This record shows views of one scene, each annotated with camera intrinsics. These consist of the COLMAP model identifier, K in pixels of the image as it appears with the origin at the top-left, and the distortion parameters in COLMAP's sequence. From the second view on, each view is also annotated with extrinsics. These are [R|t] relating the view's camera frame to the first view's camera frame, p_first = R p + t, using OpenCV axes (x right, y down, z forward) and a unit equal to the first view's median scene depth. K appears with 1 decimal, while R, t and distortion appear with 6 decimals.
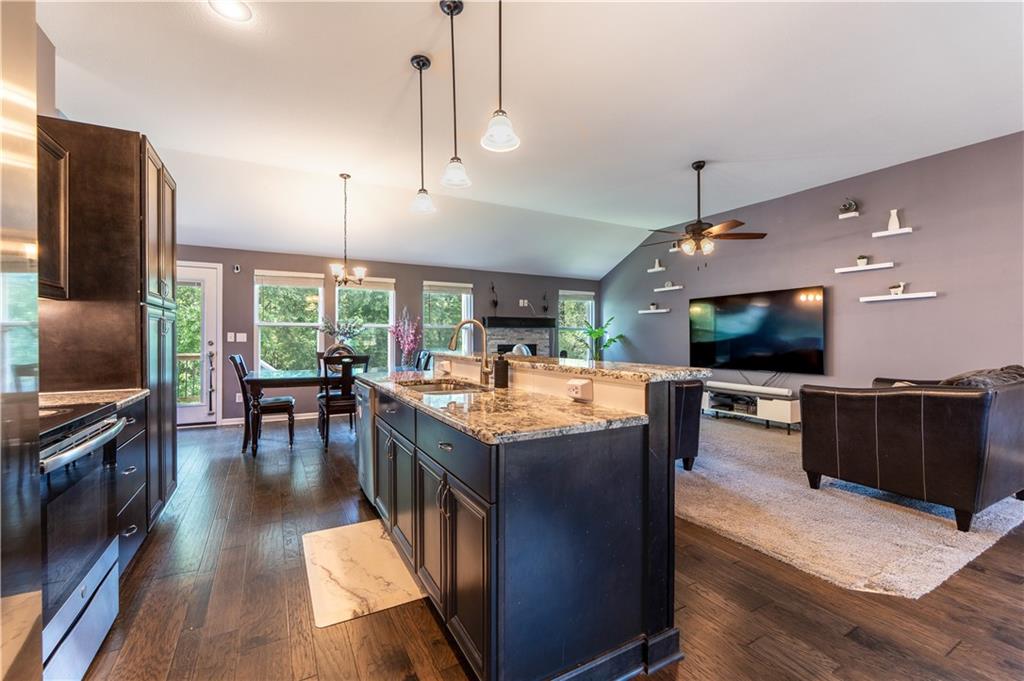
lens RADIAL K [[428.4, 0, 505.4], [0, 428.4, 339.6], [0, 0, 1]] dist [-0.000268, 0.000073]
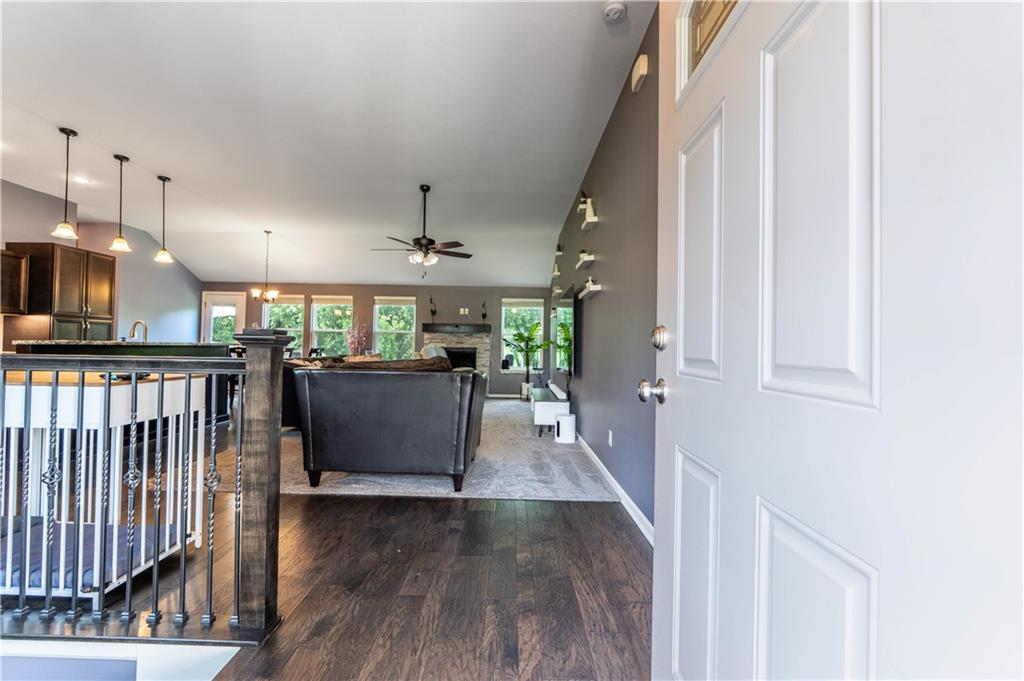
lens RADIAL K [[428.4, 0, 505.4], [0, 428.4, 339.6], [0, 0, 1]] dist [-0.000268, 0.000073]
pose [[0.860248, 0.006468, -0.509834, 0.720250], [-0.020670, 0.999540, -0.022195, 0.013399], [0.509456, 0.029631, 0.859986, 0.073281]]
